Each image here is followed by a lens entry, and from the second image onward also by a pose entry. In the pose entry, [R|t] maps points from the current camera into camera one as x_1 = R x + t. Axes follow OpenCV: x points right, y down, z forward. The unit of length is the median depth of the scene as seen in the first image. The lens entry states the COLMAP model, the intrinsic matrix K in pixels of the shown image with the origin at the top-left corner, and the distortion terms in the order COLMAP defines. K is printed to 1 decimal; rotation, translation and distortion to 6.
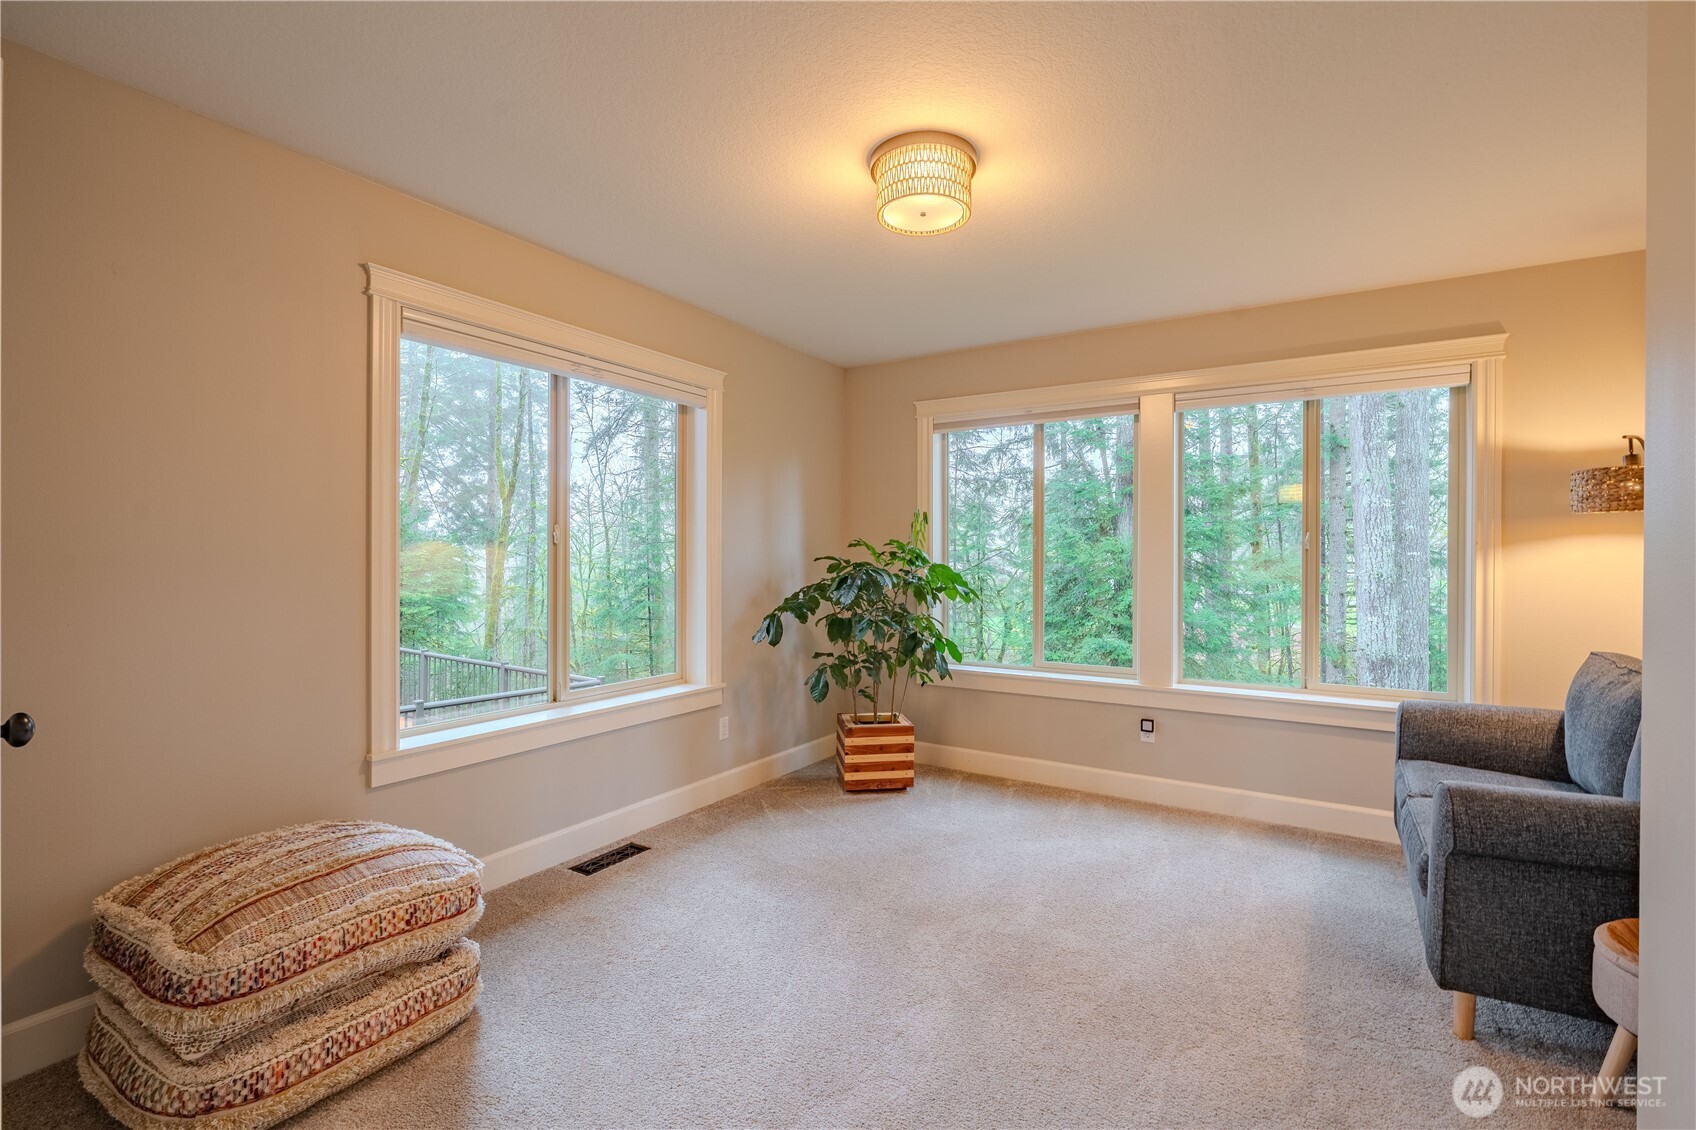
lens RADIAL K [[763.7, 0, 852.9], [0, 763.7, 560.8], [0, 0, 1]] dist [-0.008833, 0.000858]
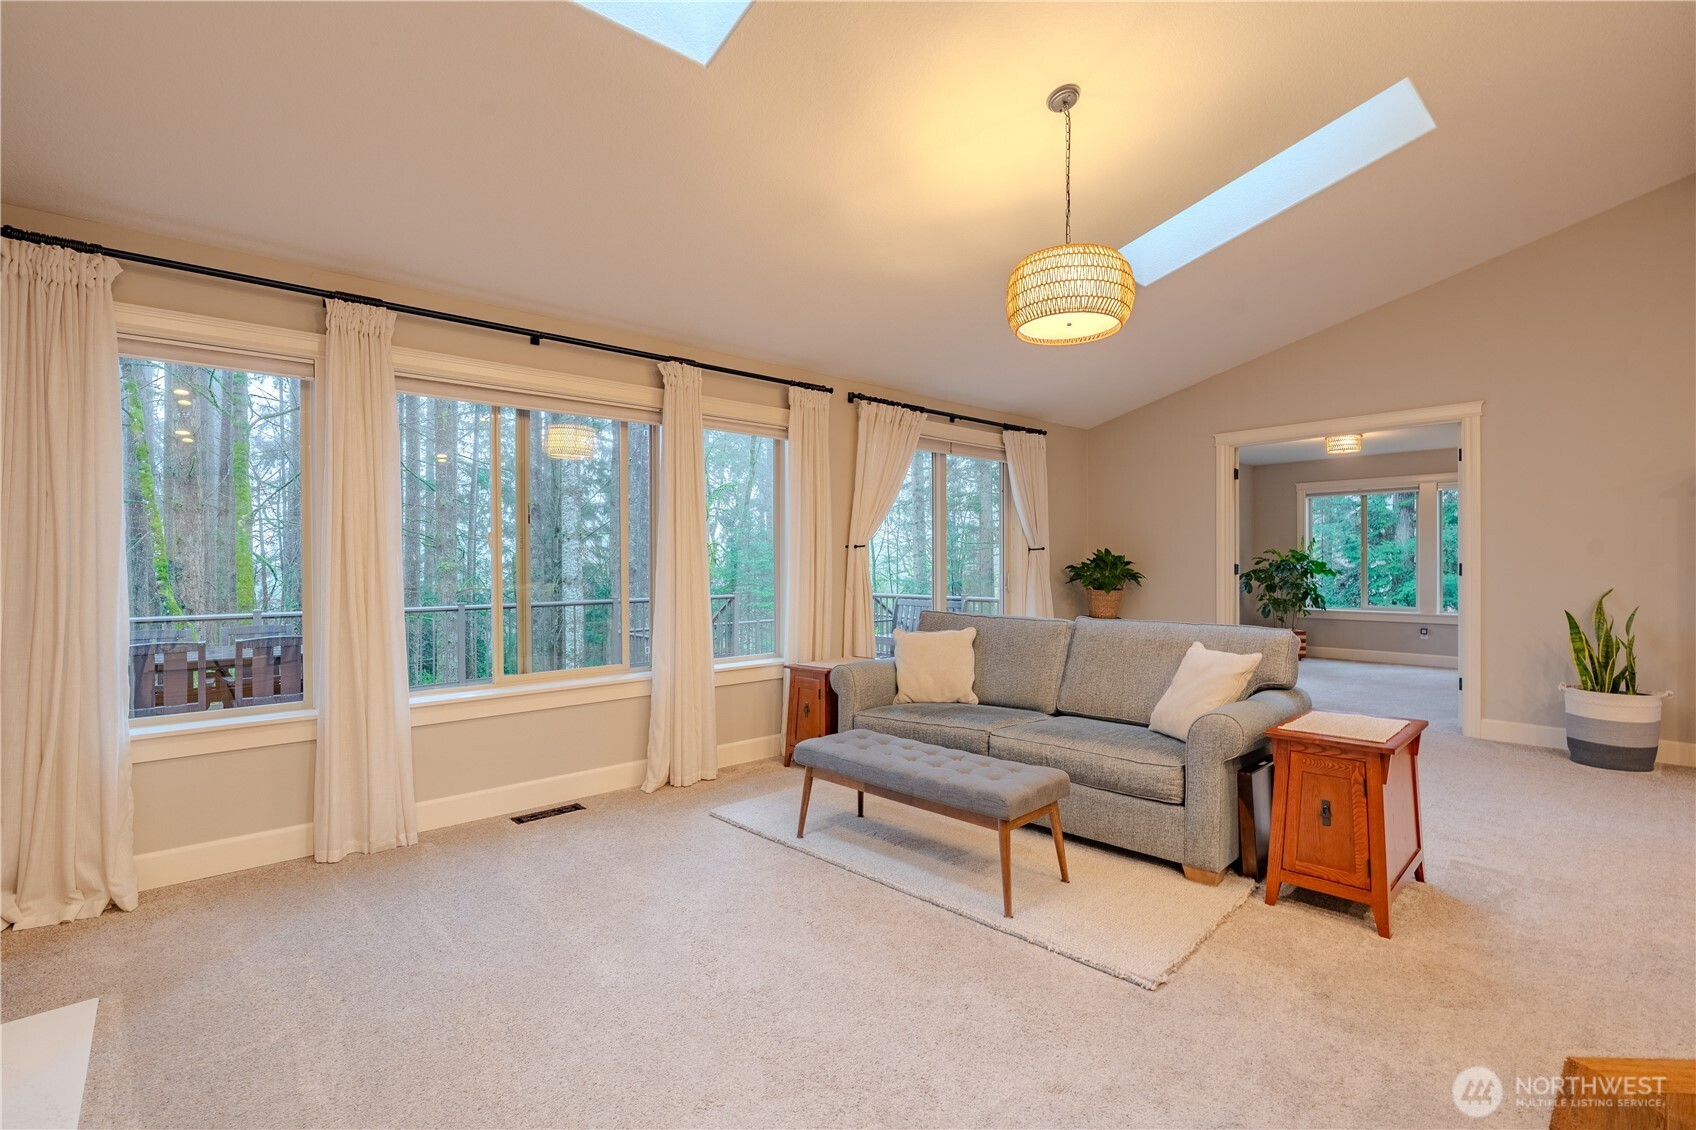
lens RADIAL K [[763.7, 0, 839.6], [0, 763.7, 566.7], [0, 0, 1]] dist [-0.008833, 0.000858]
pose [[0.958391, -0.002874, -0.285446, -0.596694], [0.003877, 0.999988, 0.002949, 0.011132], [0.285434, -0.003932, 0.958390, -1.557697]]
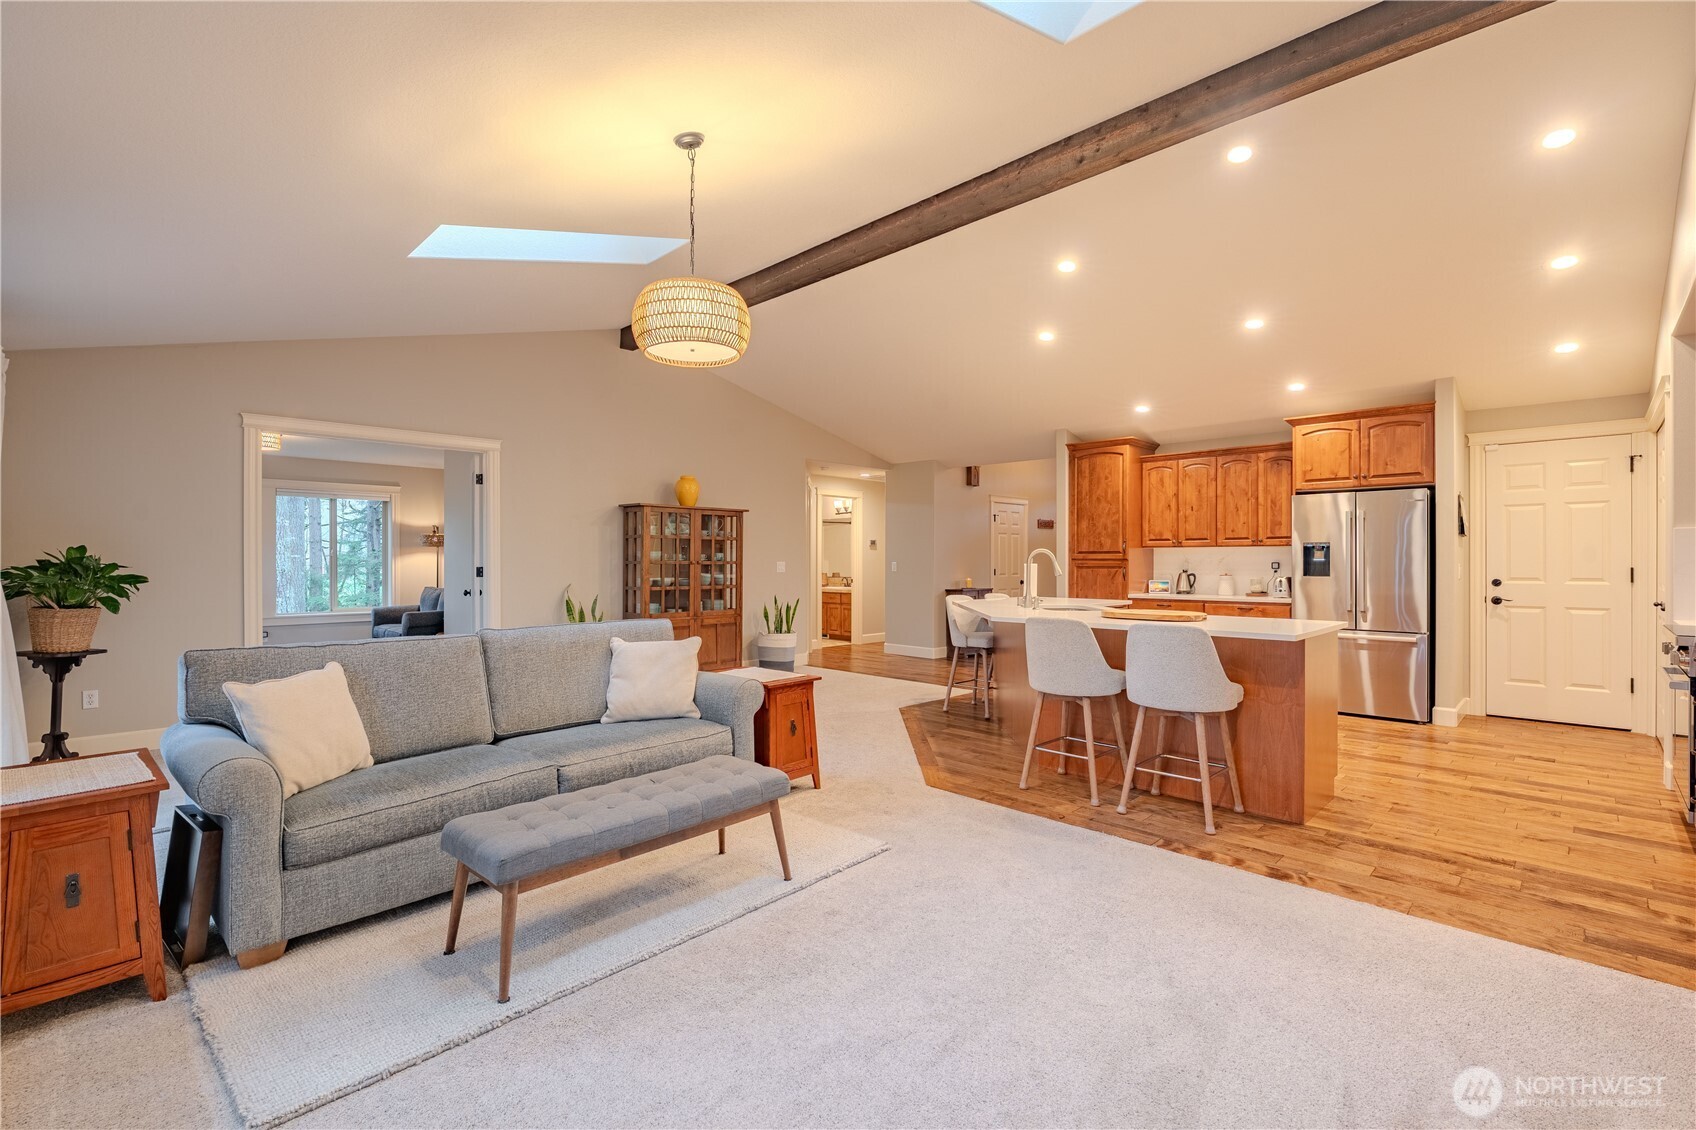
lens RADIAL K [[763.7, 0, 847.7], [0, 763.7, 558.2], [0, 0, 1]] dist [-0.008833, 0.000858]
pose [[0.218102, 0.004572, 0.975915, -1.358178], [-0.000114, 0.999989, -0.004659, 0.002895], [-0.975926, 0.000905, 0.218100, -1.114380]]
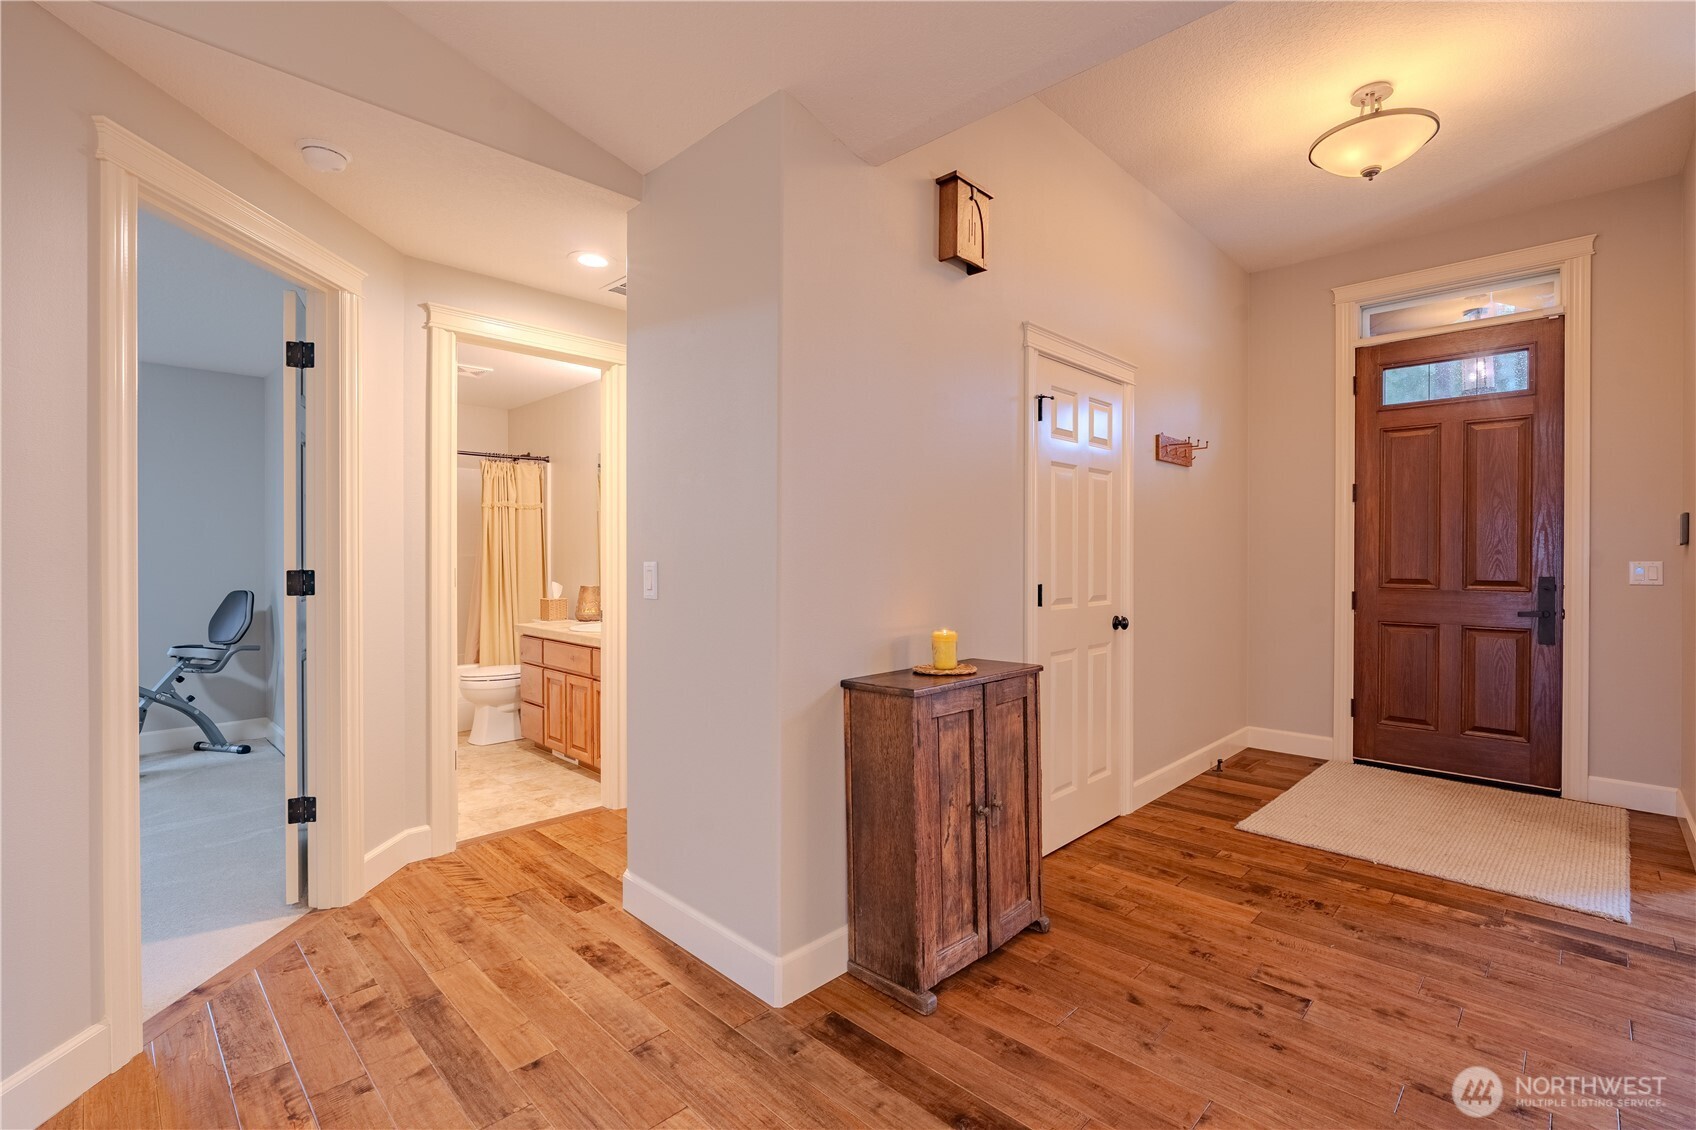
lens RADIAL K [[763.7, 0, 855.5], [0, 763.7, 561.0], [0, 0, 1]] dist [-0.008833, 0.000858]
pose [[0.204973, -0.007814, 0.978736, 0.454134], [-0.000192, 0.999968, 0.008024, -0.002020], [-0.978768, -0.001833, 0.204965, -1.016219]]
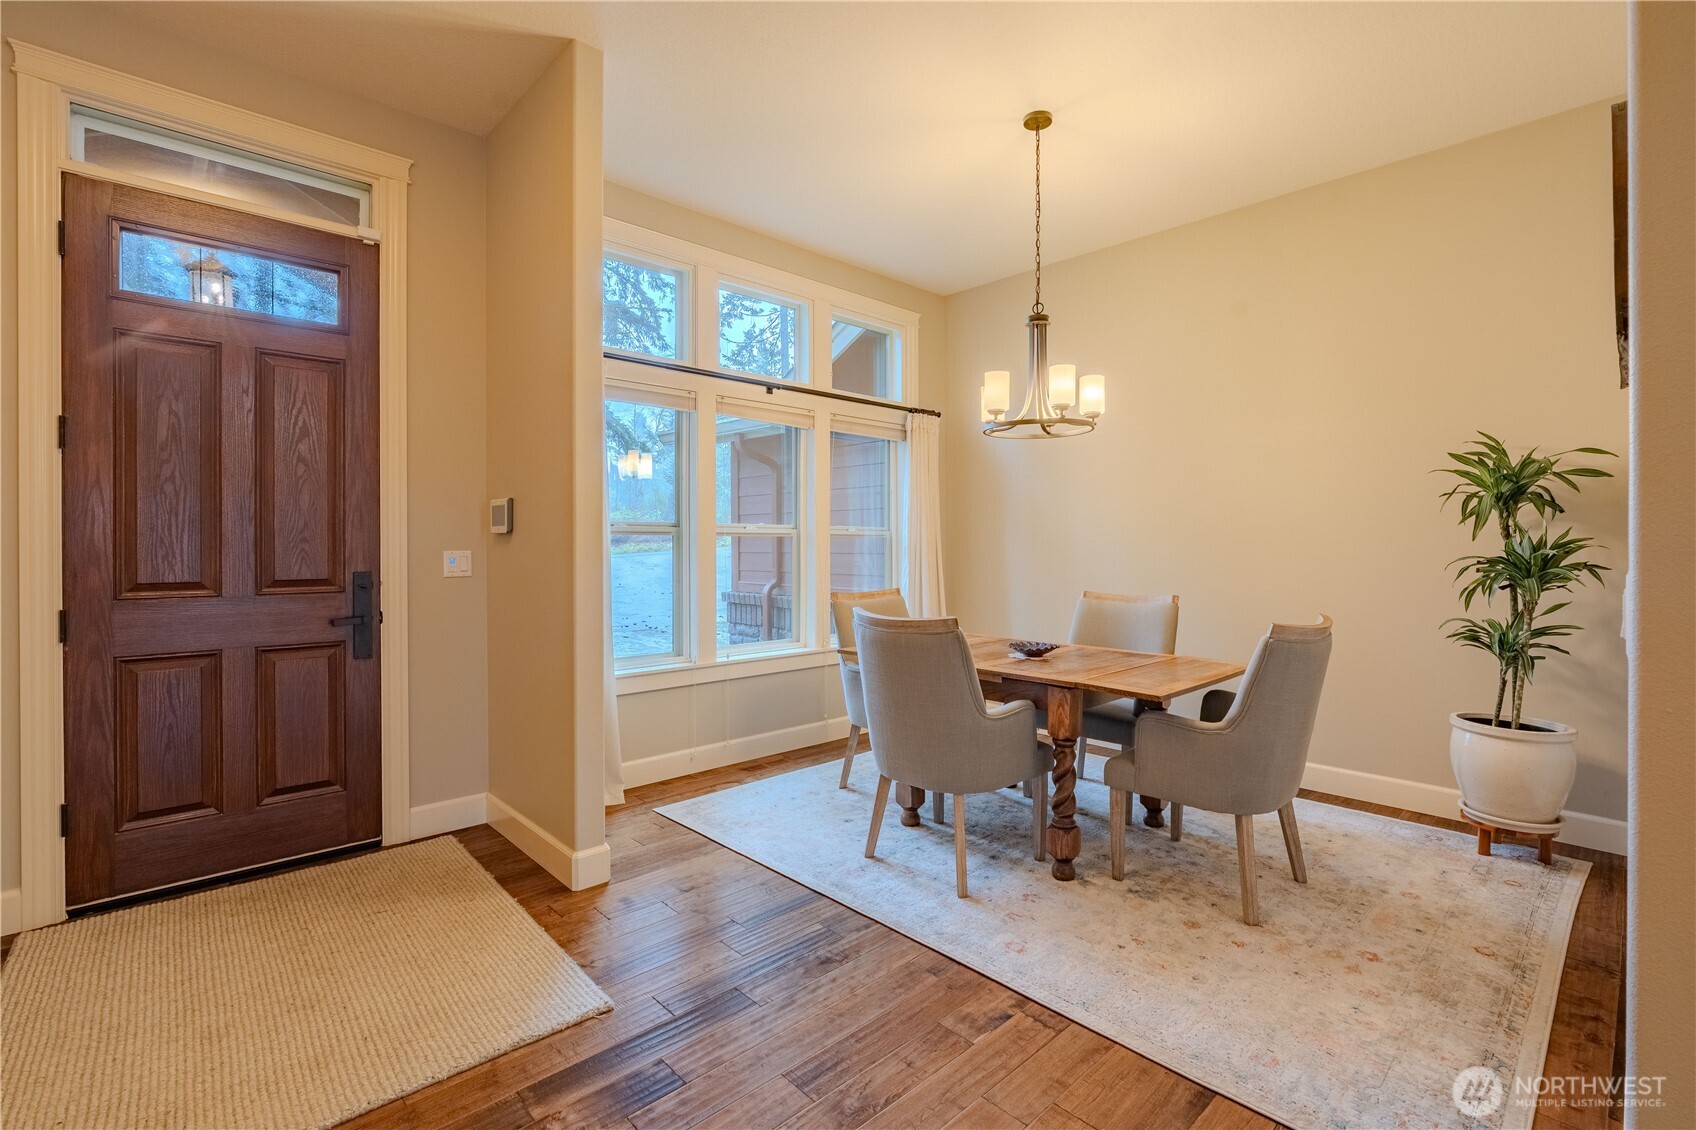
lens RADIAL K [[763.7, 0, 849.0], [0, 763.7, 545.0], [0, 0, 1]] dist [-0.008833, 0.000858]
pose [[-0.966913, 0.001331, 0.255104, 0.964391], [0.001901, 0.999996, 0.001990, -0.001286], [-0.255100, 0.002409, -0.966912, -1.076883]]
